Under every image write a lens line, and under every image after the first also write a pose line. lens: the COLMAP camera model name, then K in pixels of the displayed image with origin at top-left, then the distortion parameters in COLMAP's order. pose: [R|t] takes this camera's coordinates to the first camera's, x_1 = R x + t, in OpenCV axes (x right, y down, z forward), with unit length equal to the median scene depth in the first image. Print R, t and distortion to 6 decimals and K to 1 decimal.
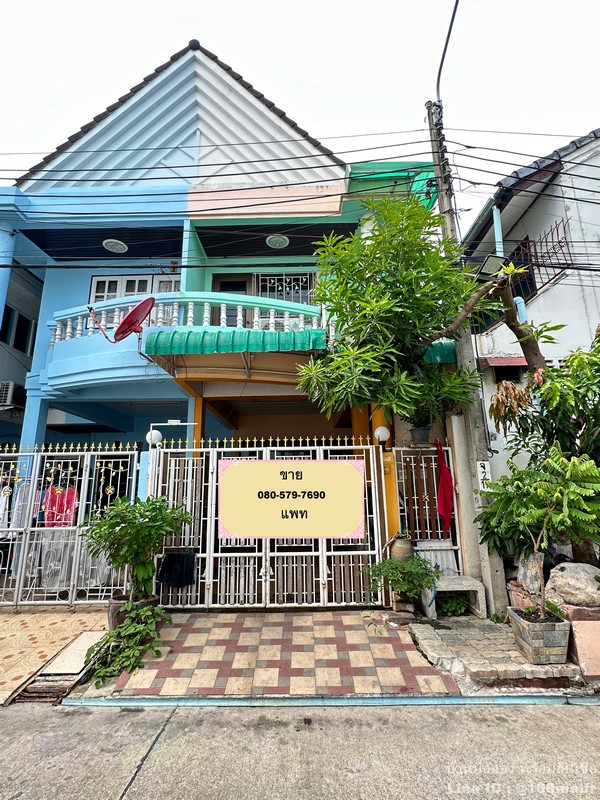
lens RADIAL K [[378.0, 0, 298.9], [0, 378.0, 400.3], [0, 0, 1]] dist [-0.001975, -0.000634]
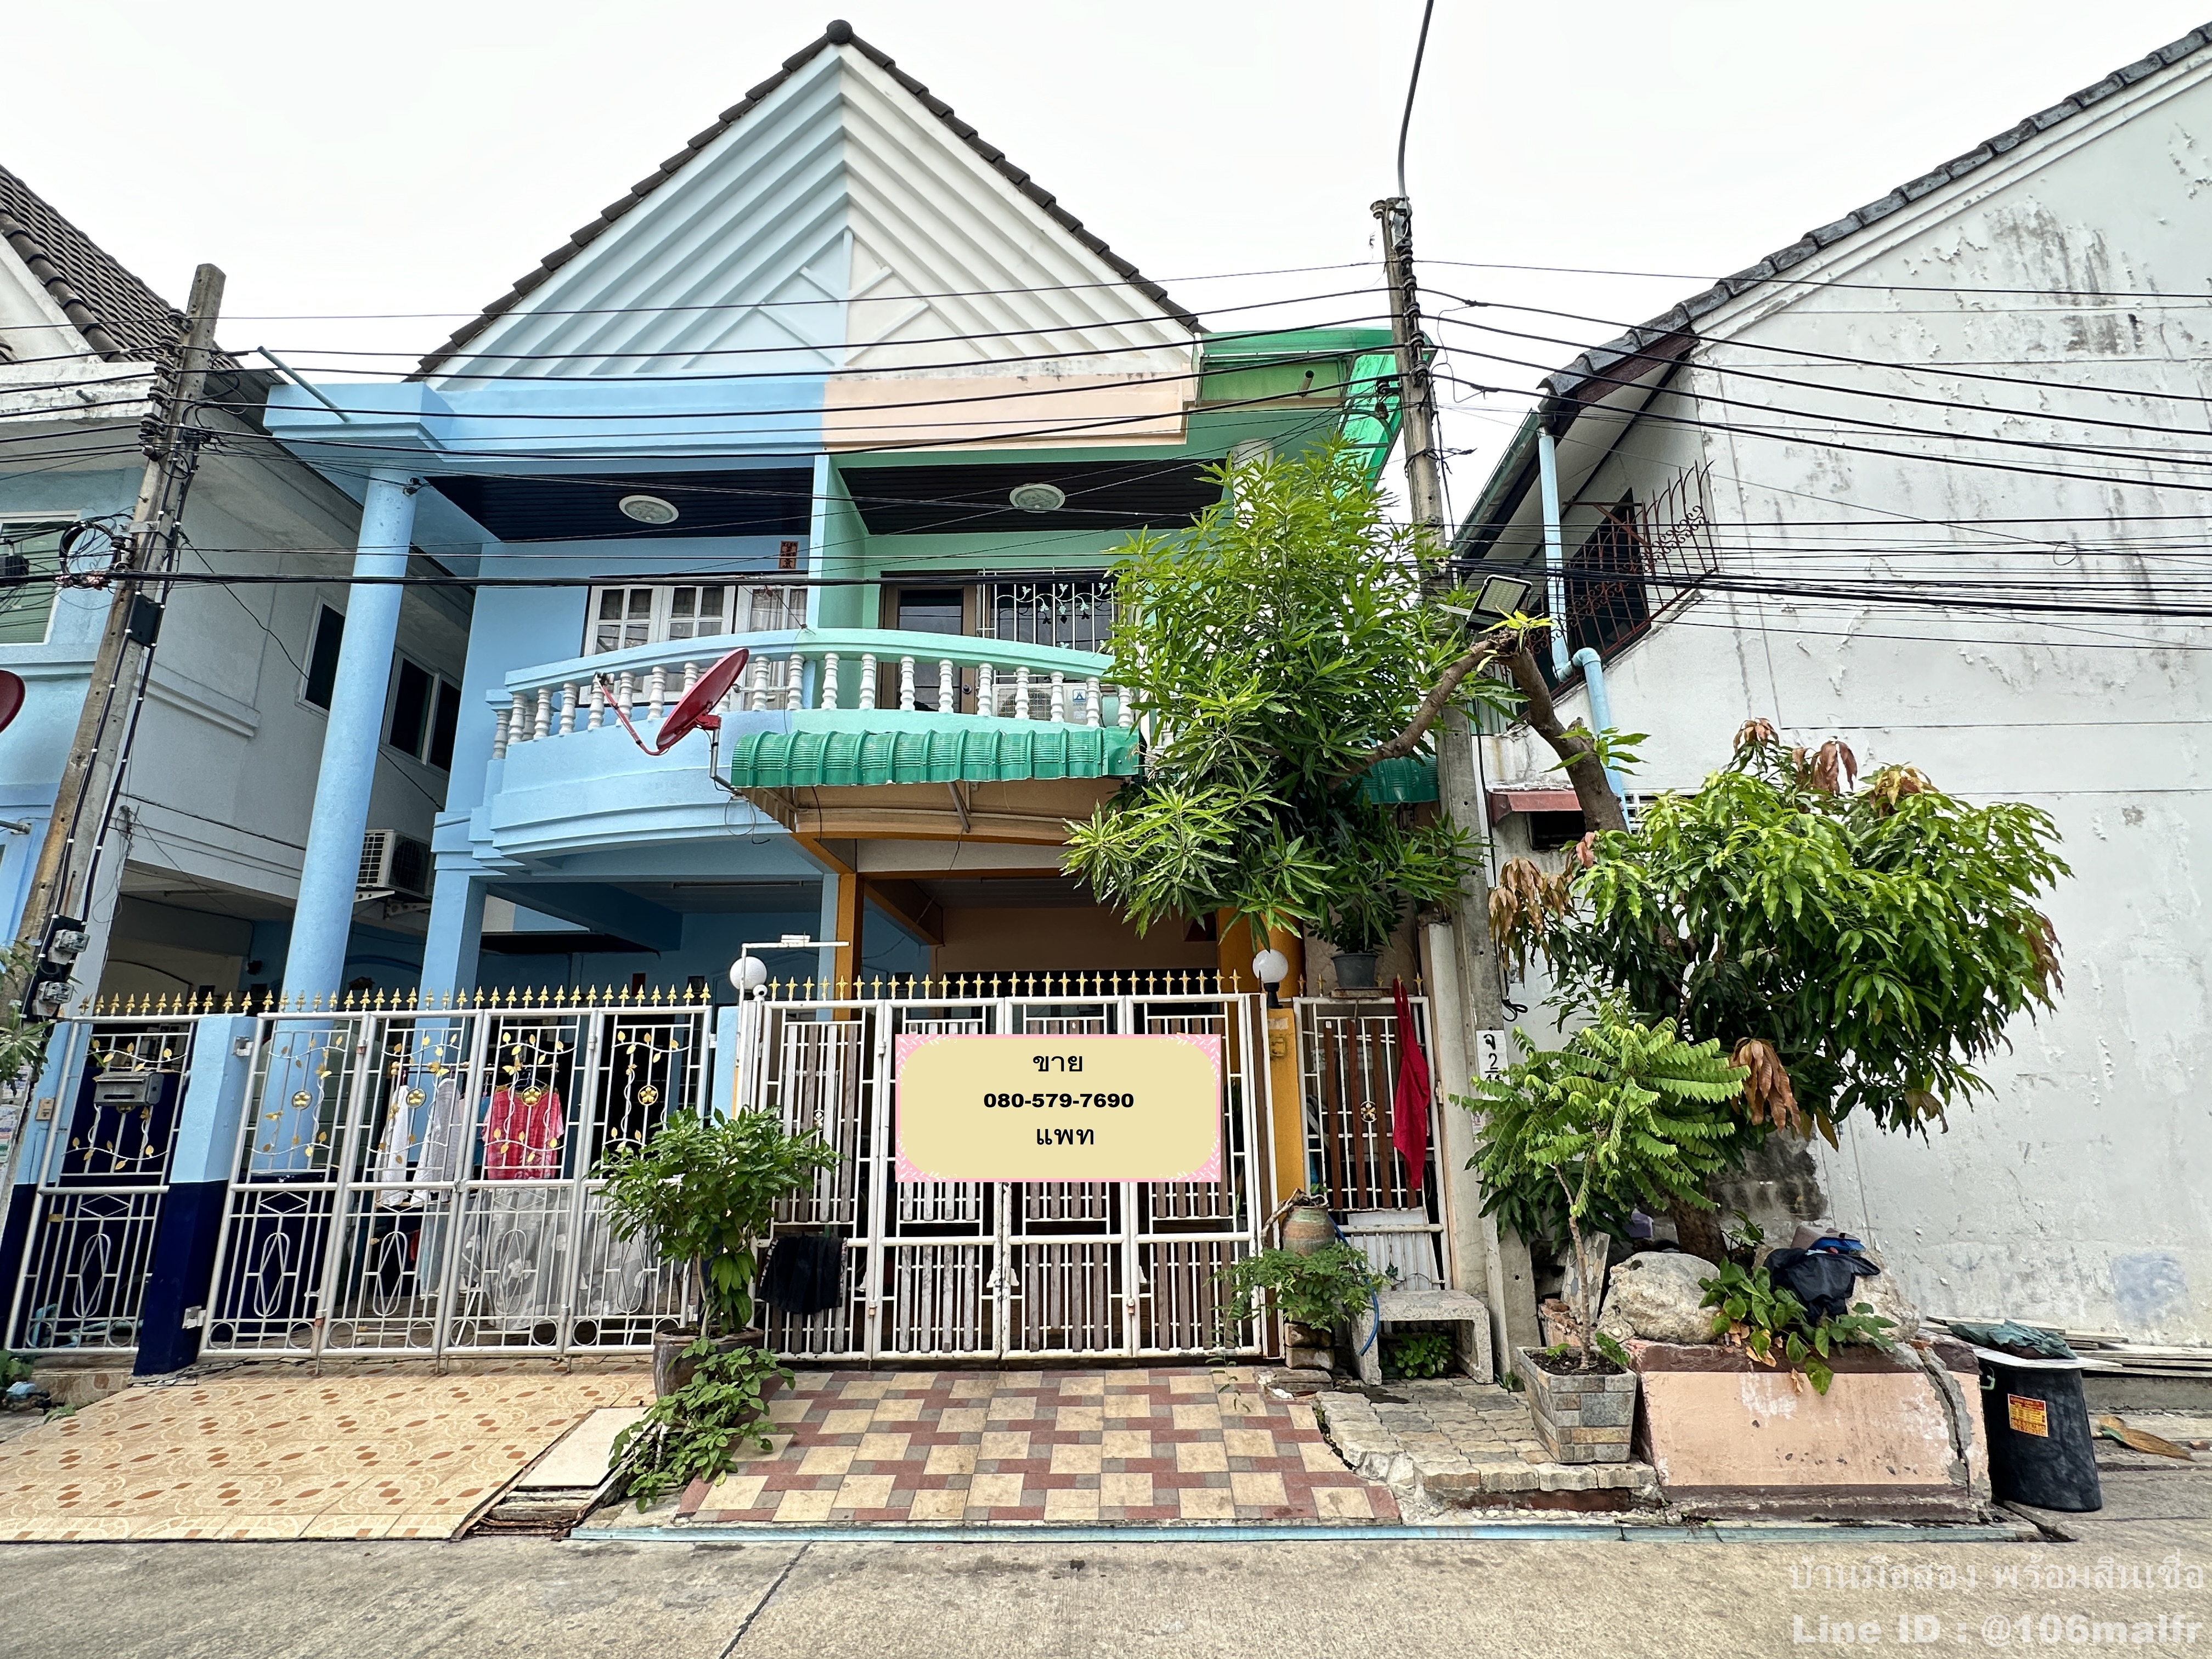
lens RADIAL K [[1045.1, 0, 1106.2], [0, 1045.1, 834.8], [0, 0, 1]] dist [-0.001975, -0.000634]
pose [[0.999969, -0.000711, -0.007904, 0.043858], [0.000585, 0.999873, -0.015944, -0.047719], [0.007914, 0.015939, 0.999842, -0.227609]]
